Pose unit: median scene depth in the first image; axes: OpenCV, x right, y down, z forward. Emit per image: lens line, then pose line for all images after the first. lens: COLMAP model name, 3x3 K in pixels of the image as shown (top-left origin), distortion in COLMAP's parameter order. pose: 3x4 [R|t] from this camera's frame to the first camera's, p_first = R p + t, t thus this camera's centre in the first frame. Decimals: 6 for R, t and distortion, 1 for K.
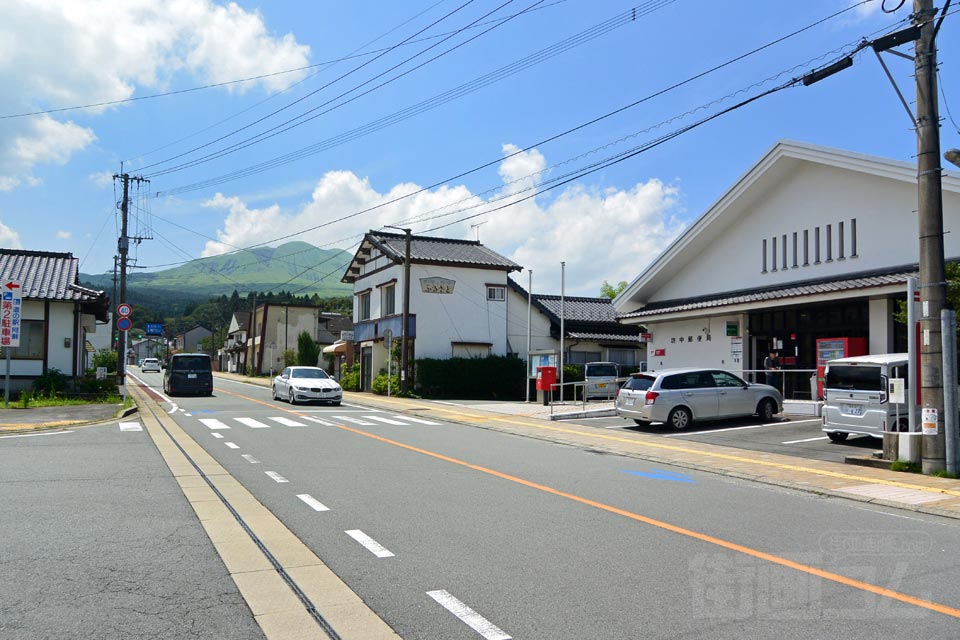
lens RADIAL K [[698.0, 0, 479.1], [0, 698.0, 363.2], [0, 0, 1]] dist [-0.003606, -0.000444]
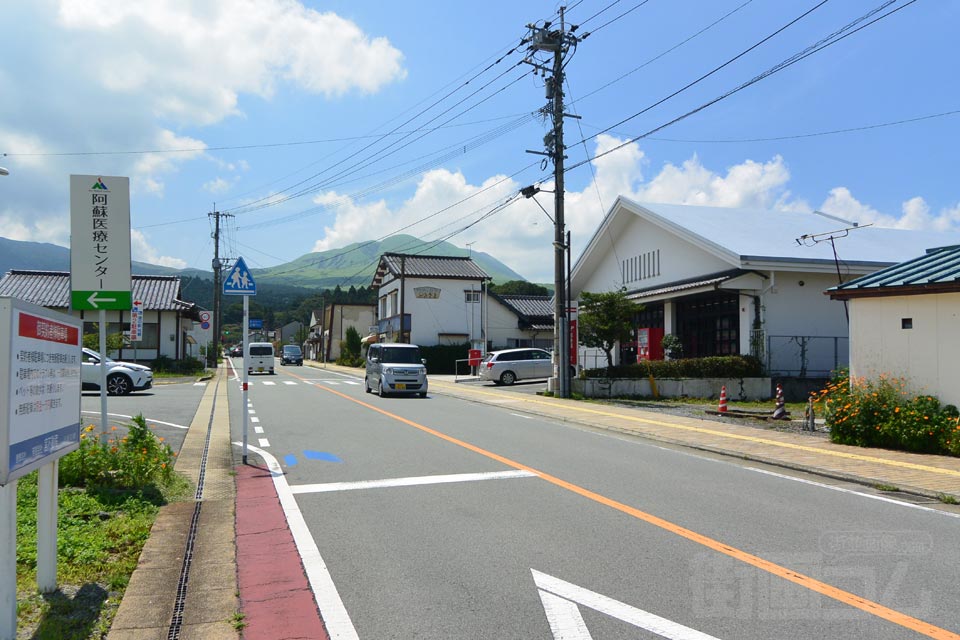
lens RADIAL K [[700.7, 0, 482.5], [0, 700.7, 342.8], [0, 0, 1]] dist [0.078524, 0.000626]
pose [[0.989977, -0.011919, -0.140726, 0.242487], [0.010044, 0.999851, -0.014023, 0.008611], [0.140872, 0.012469, 0.989949, -0.359539]]
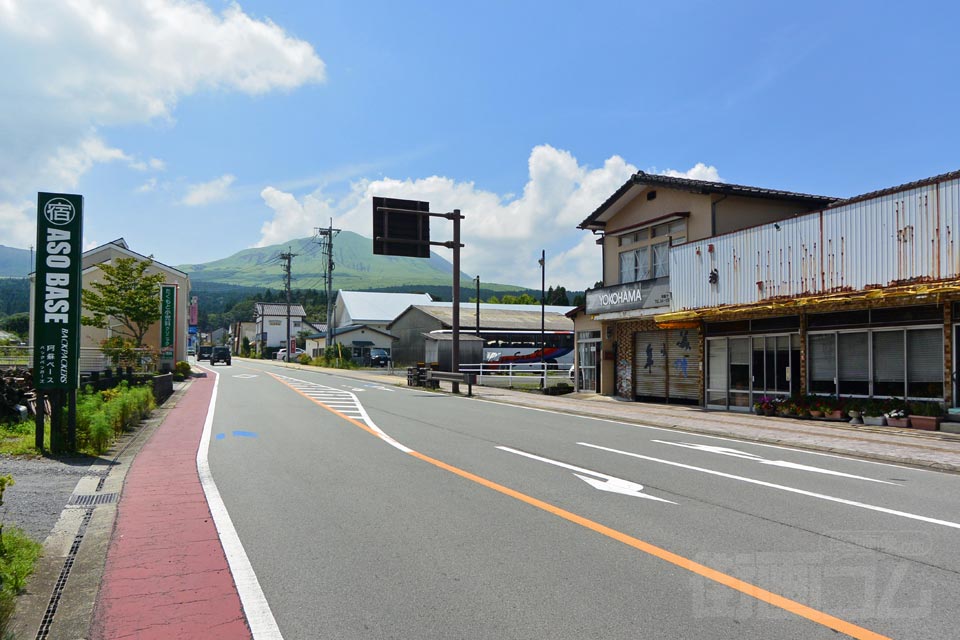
lens RADIAL K [[700.7, 0, 482.5], [0, 700.7, 342.8], [0, 0, 1]] dist [0.078524, 0.000626]
pose [[0.998002, -0.018449, -0.060433, 1.014614], [0.017897, 0.999793, -0.009663, 0.021833], [0.060598, 0.008562, 0.998126, -1.984248]]
